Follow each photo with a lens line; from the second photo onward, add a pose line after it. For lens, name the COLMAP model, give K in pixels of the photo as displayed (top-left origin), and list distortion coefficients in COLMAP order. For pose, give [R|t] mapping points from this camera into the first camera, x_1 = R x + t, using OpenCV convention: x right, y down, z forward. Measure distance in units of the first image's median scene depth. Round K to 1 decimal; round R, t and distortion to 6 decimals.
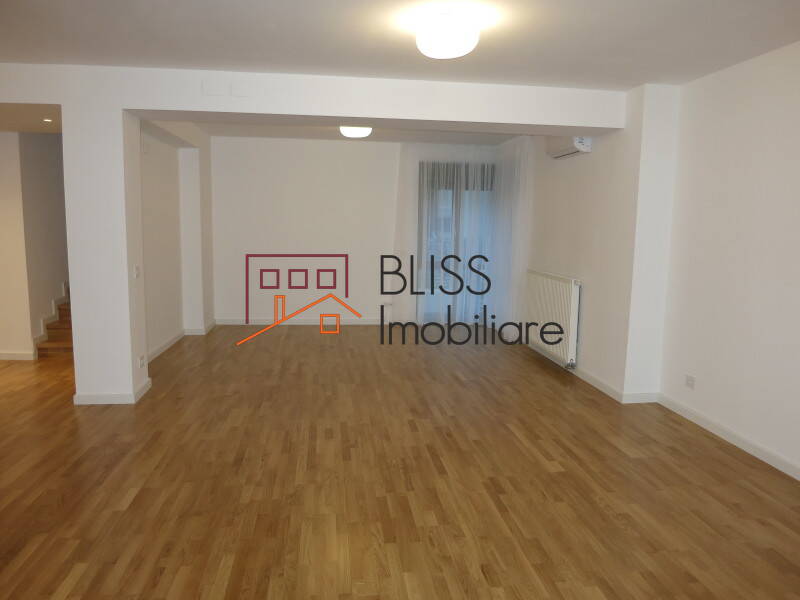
lens RADIAL K [[572.4, 0, 400.0], [0, 572.4, 300.0], [0, 0, 1]] dist [-0.025395, -0.005727]
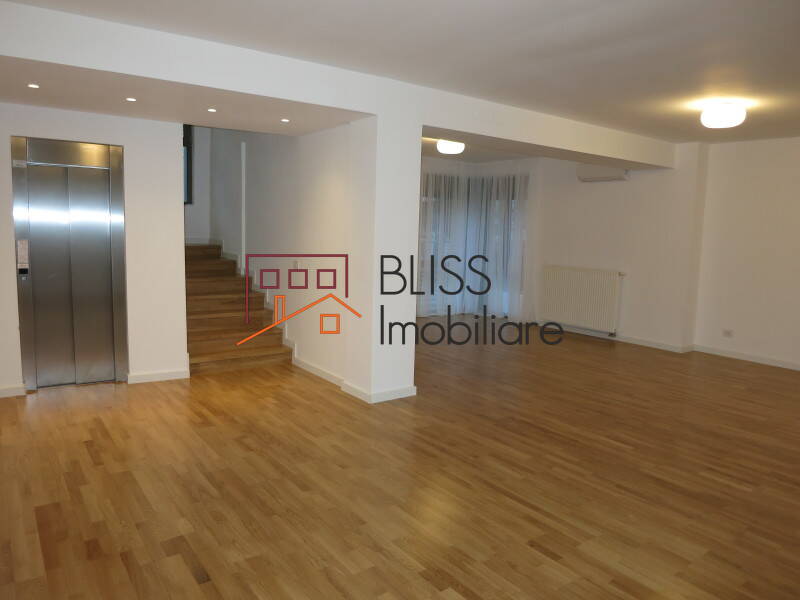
lens RADIAL K [[572.4, 0, 400.0], [0, 572.4, 300.0], [0, 0, 1]] dist [-0.025395, -0.005727]
pose [[0.883122, -0.053663, 0.466065, -0.912191], [0.056304, 0.998379, 0.008267, -0.006834], [-0.465753, 0.018940, 0.884712, 0.048261]]
